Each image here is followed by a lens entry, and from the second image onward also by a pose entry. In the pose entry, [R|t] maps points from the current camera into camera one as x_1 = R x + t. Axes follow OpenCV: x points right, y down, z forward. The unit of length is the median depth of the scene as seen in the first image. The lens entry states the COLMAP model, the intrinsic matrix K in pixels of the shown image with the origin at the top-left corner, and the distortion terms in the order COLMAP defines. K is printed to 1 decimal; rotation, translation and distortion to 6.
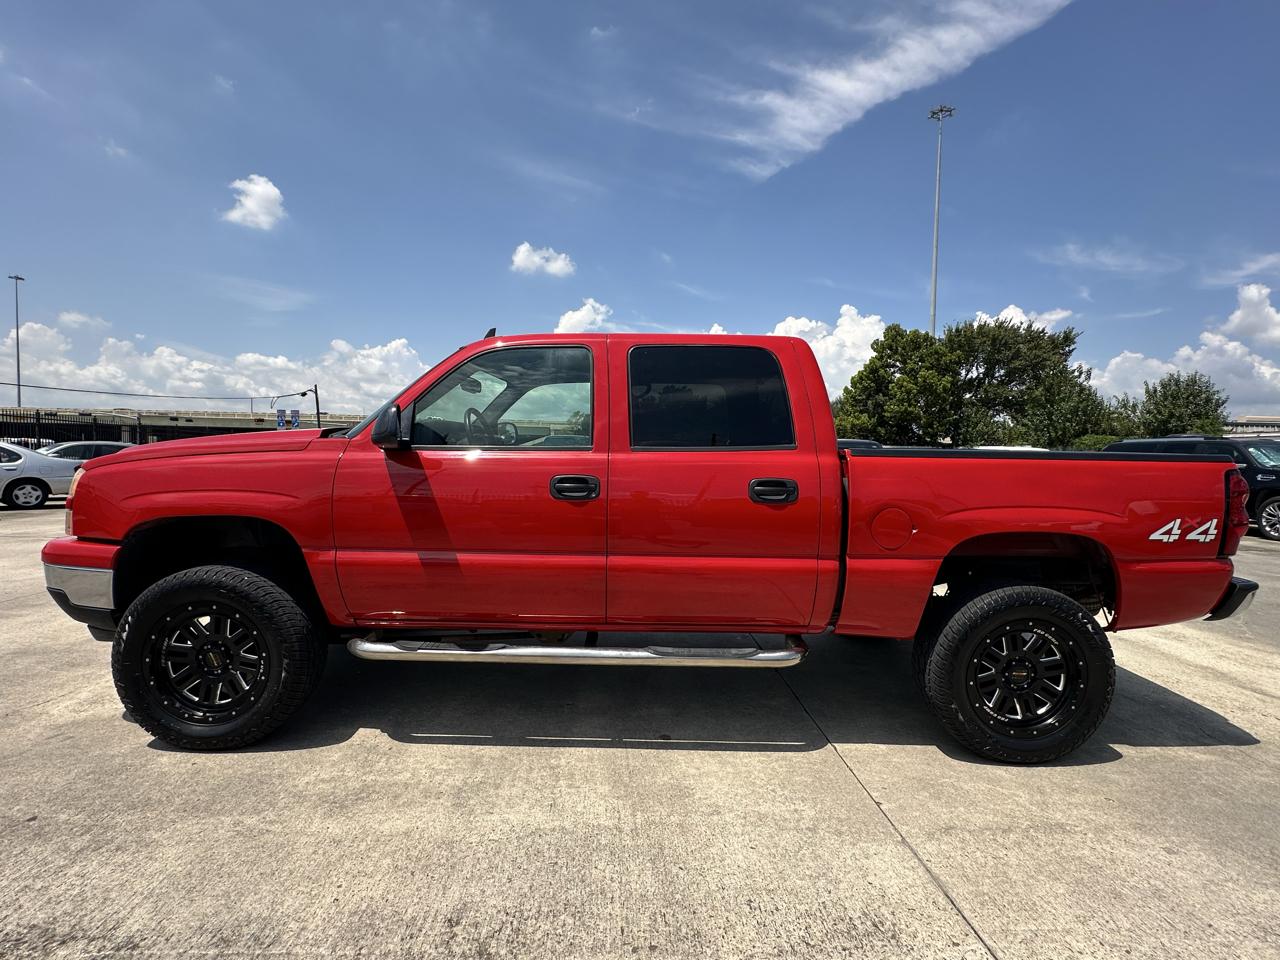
lens RADIAL K [[596.8, 0, 638.8], [0, 596.8, 483.9], [0, 0, 1]] dist [-0.000579, 0.000505]
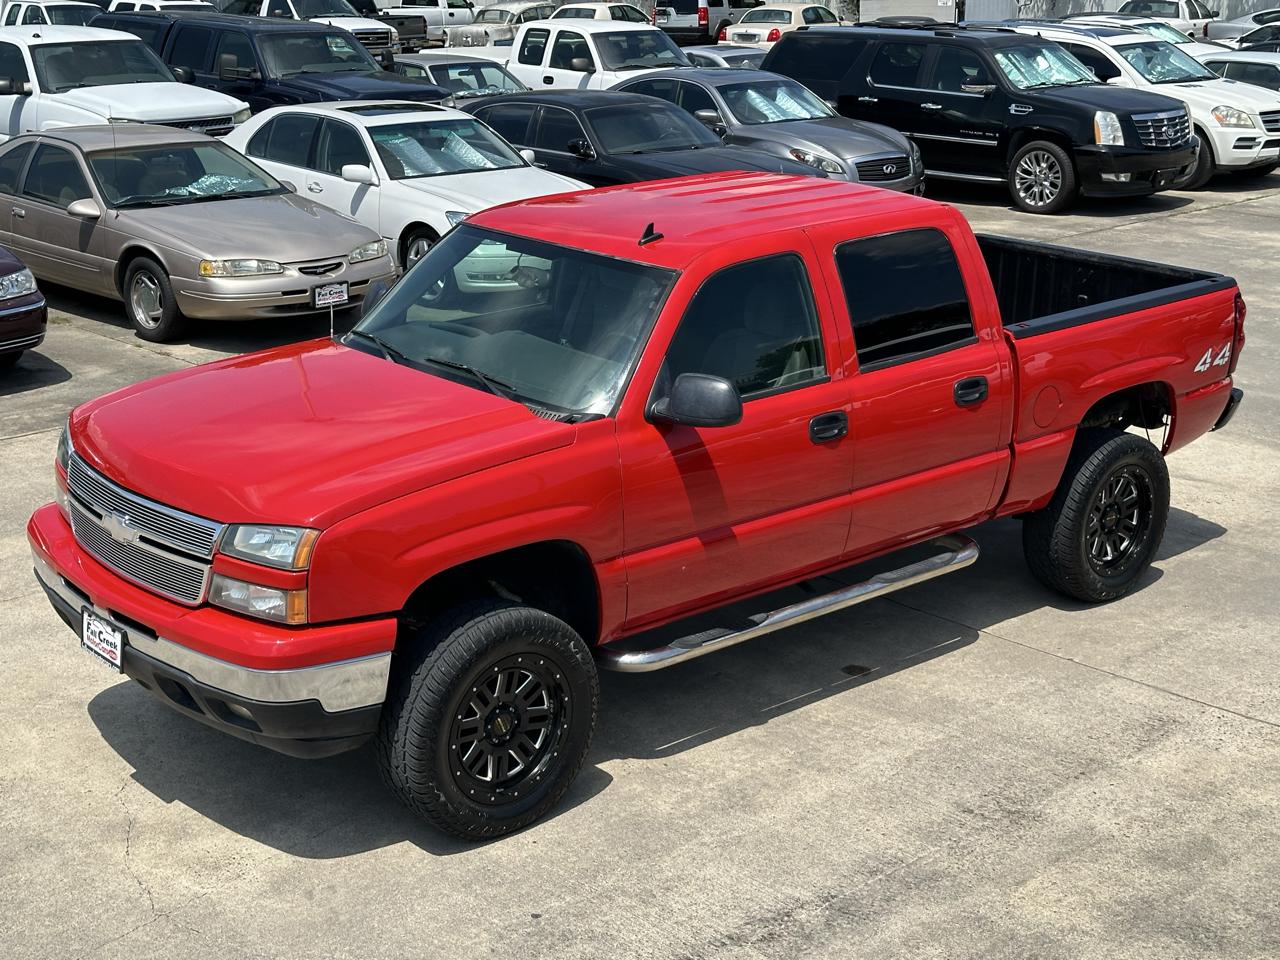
lens RADIAL K [[1818.3, 0, 640.0], [0, 1818.3, 480.0], [0, 0, 1]] dist [0.186074, -0.314504]
pose [[0.755719, -0.205493, 0.621821, -2.000550], [0.044572, 0.963433, 0.264215, -0.640601], [-0.653378, -0.171957, 0.737244, -0.829136]]
